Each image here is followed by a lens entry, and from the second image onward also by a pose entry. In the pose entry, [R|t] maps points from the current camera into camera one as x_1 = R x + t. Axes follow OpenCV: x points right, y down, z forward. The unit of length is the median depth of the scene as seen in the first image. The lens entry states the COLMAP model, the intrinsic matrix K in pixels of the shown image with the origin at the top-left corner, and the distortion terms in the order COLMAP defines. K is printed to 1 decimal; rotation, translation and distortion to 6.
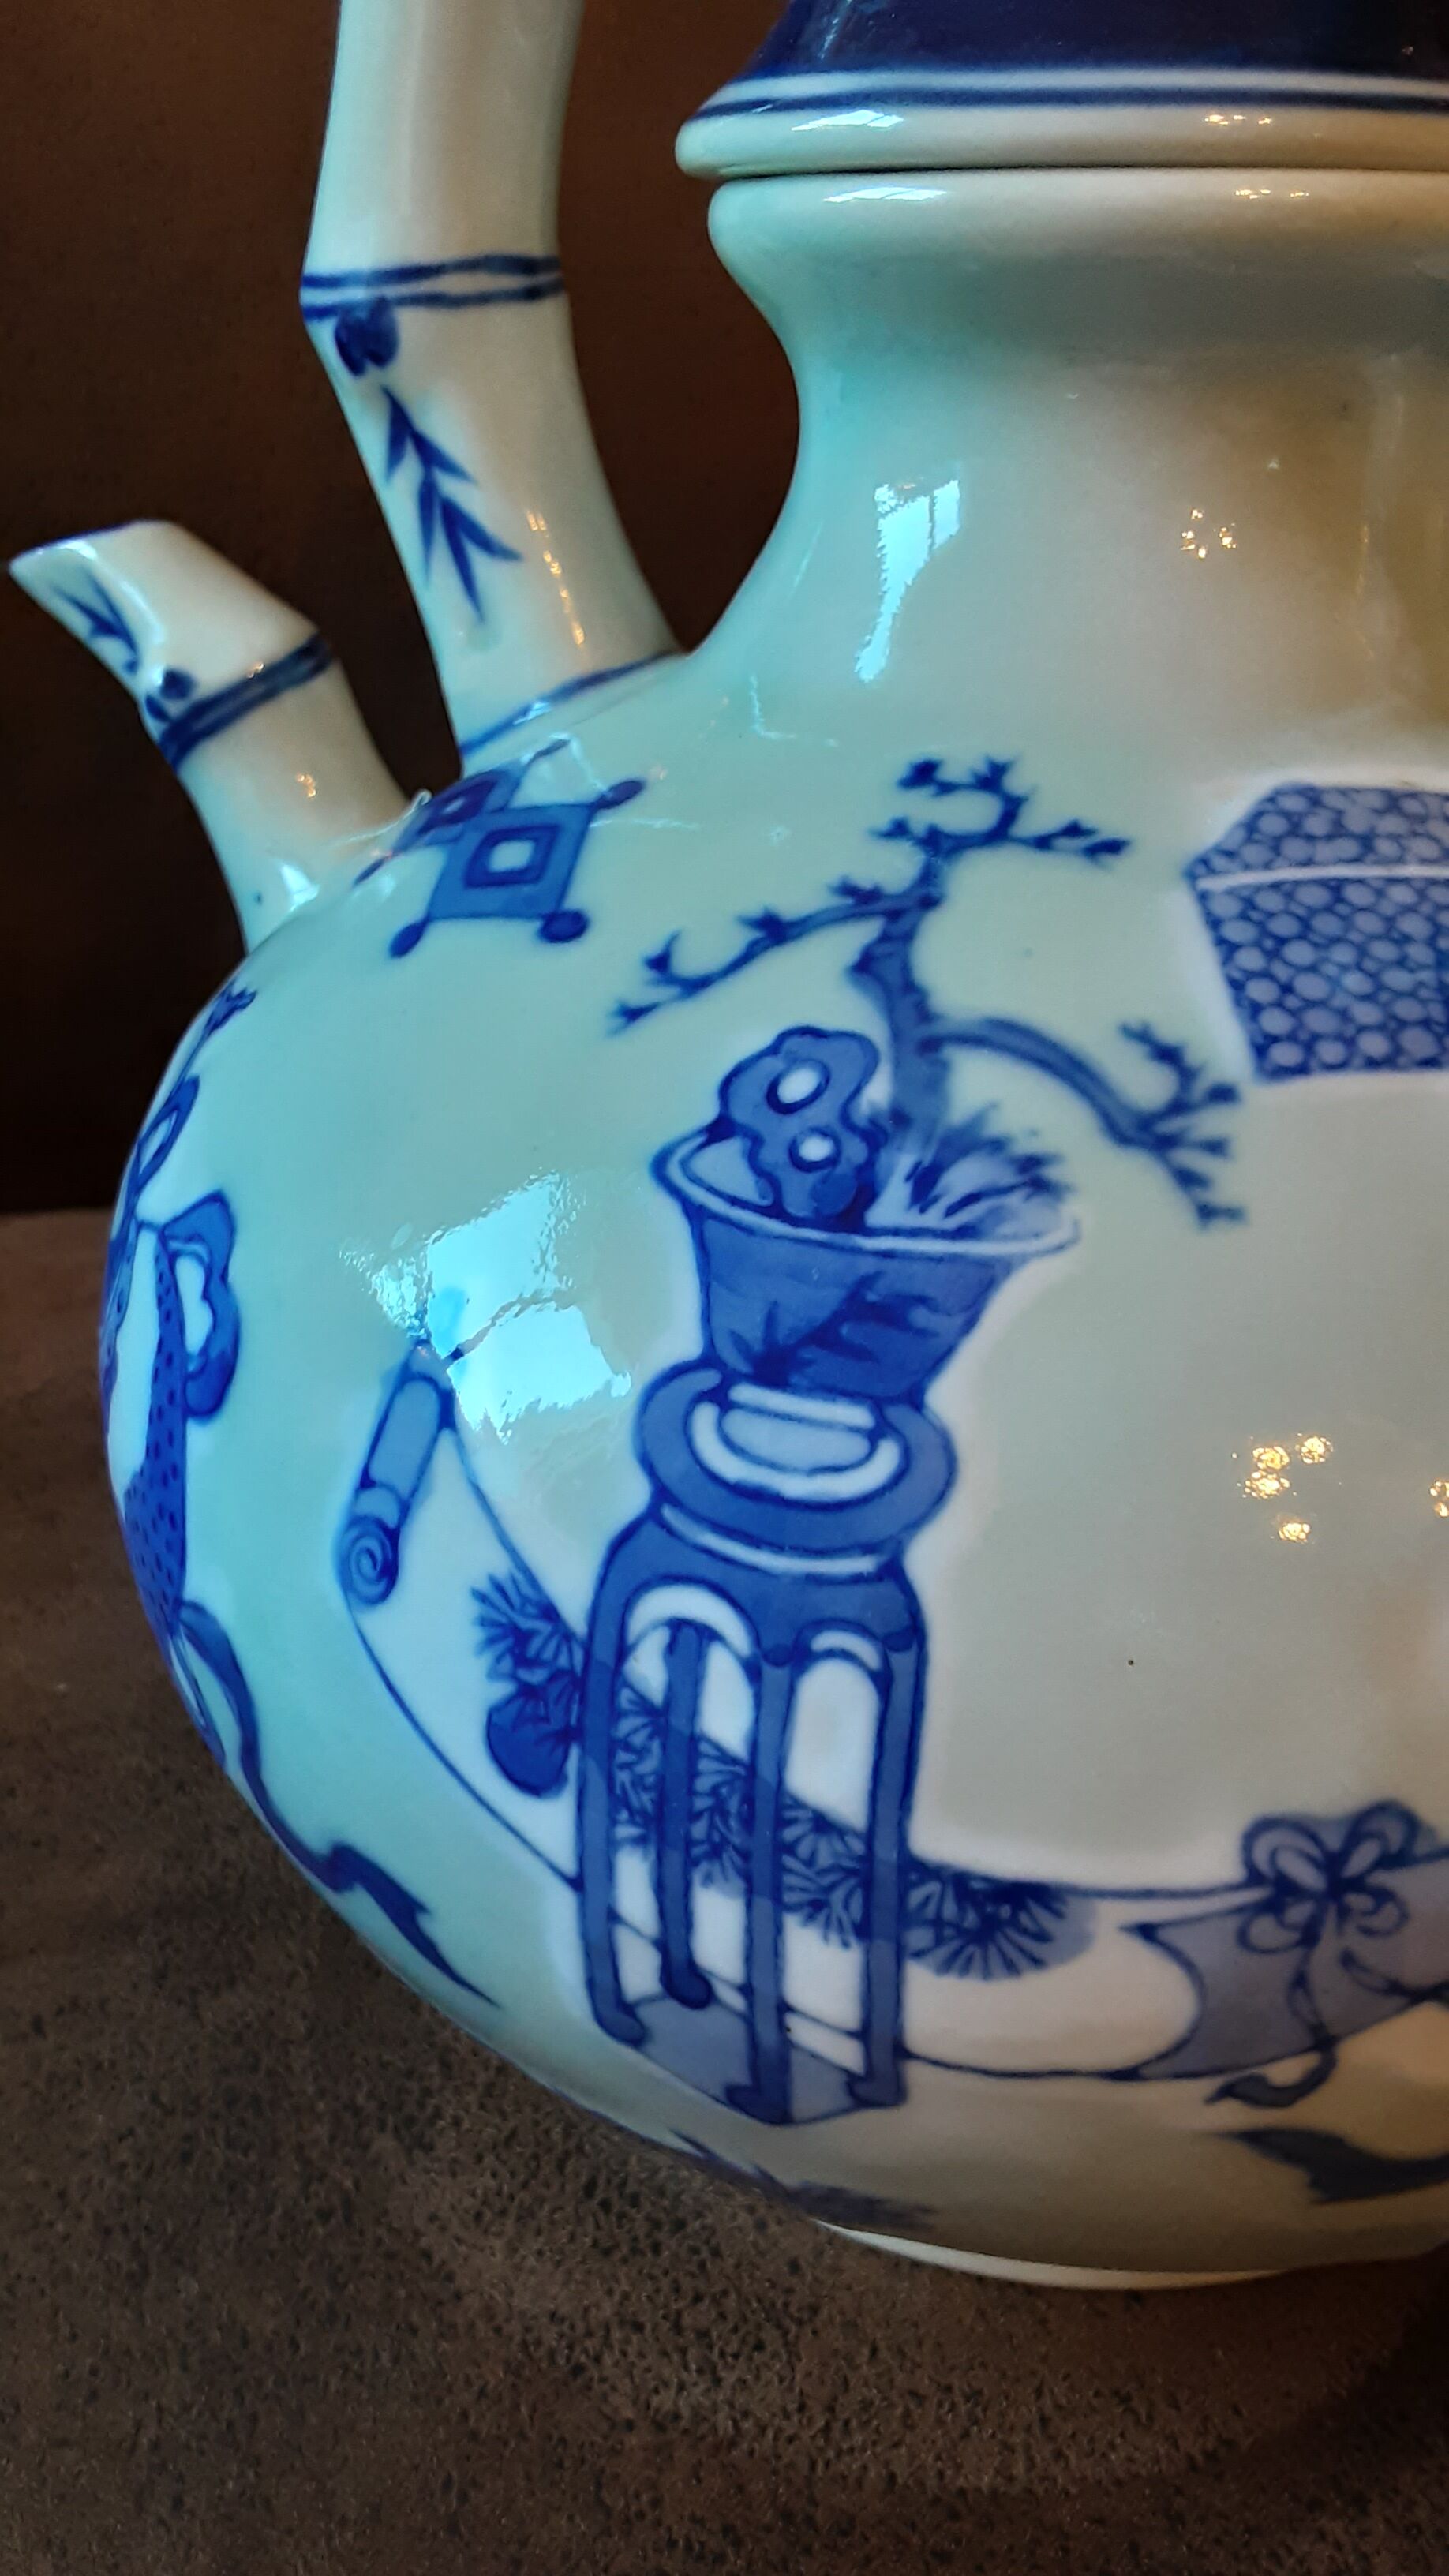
lens RADIAL K [[2133.8, 0, 714.5], [0, 2133.8, 1297.3], [0, 0, 1]] dist [0.146198, -0.255891]
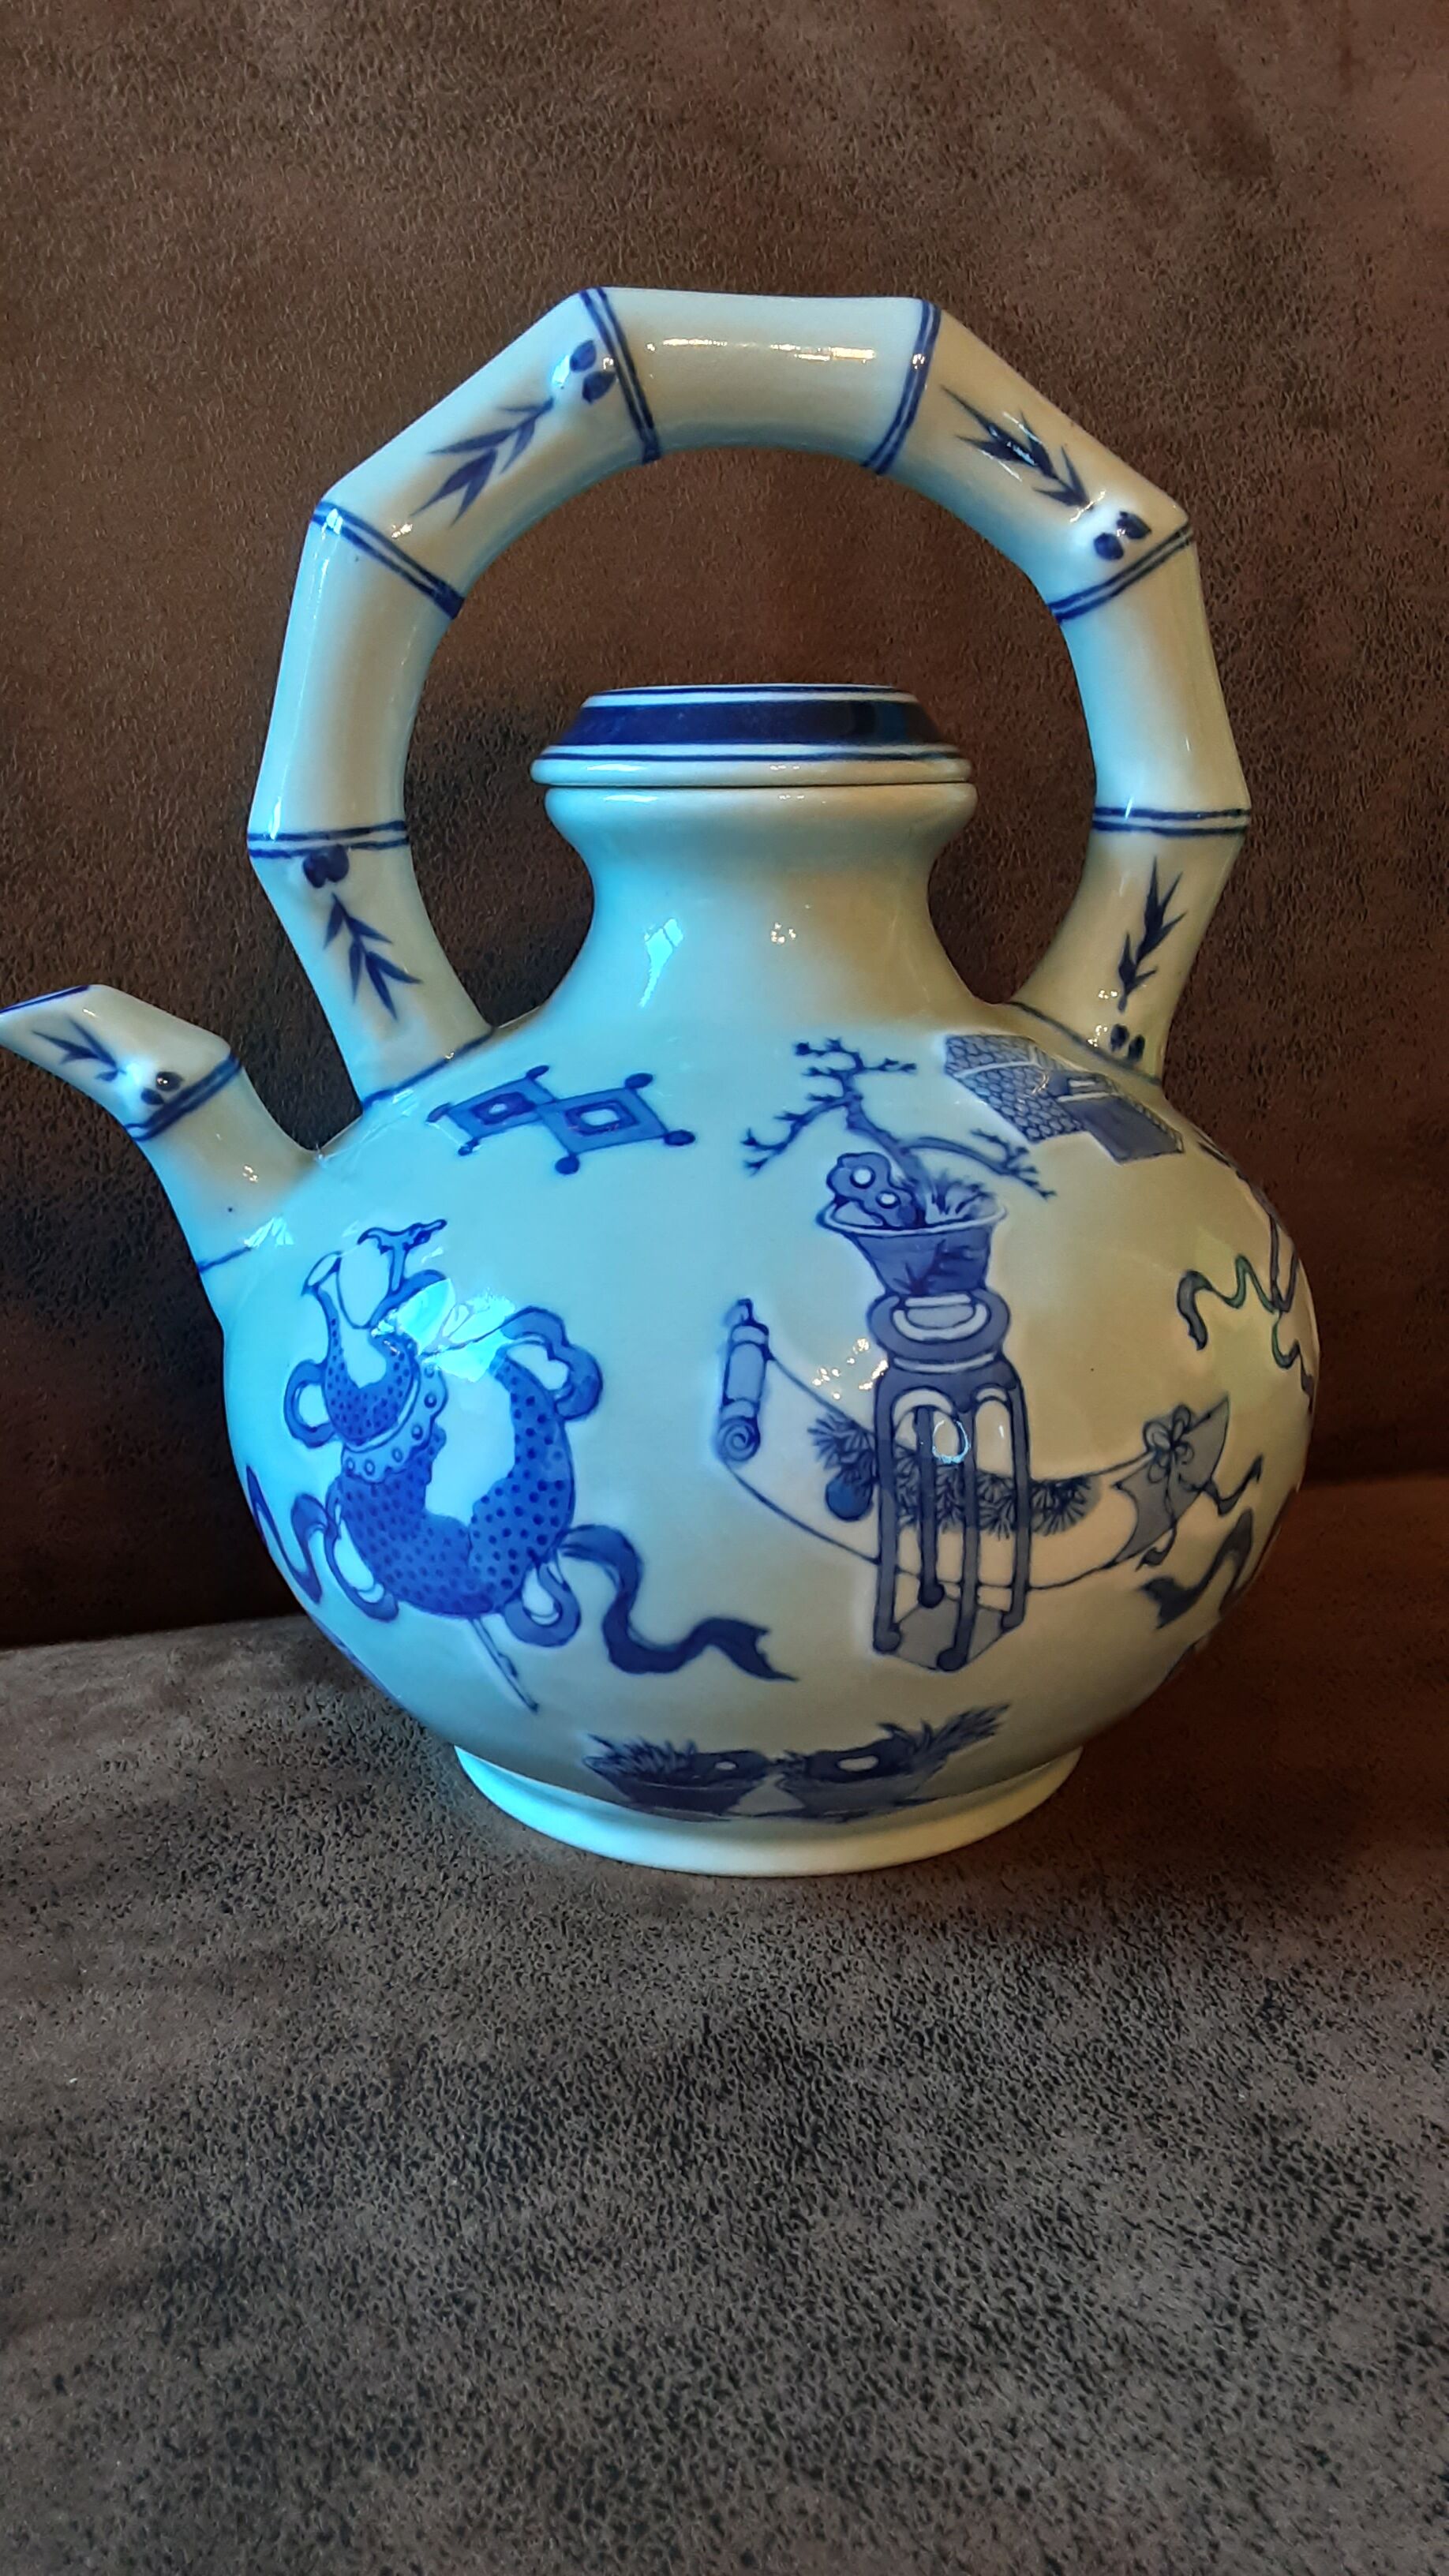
lens RADIAL K [[2133.8, 0, 714.5], [0, 2133.8, 1297.3], [0, 0, 1]] dist [0.146198, -0.255891]
pose [[0.798263, -0.158711, 0.581022, -1.365387], [0.269145, 0.956983, -0.108369, 0.214076], [-0.538829, 0.242887, 0.806641, -0.645751]]
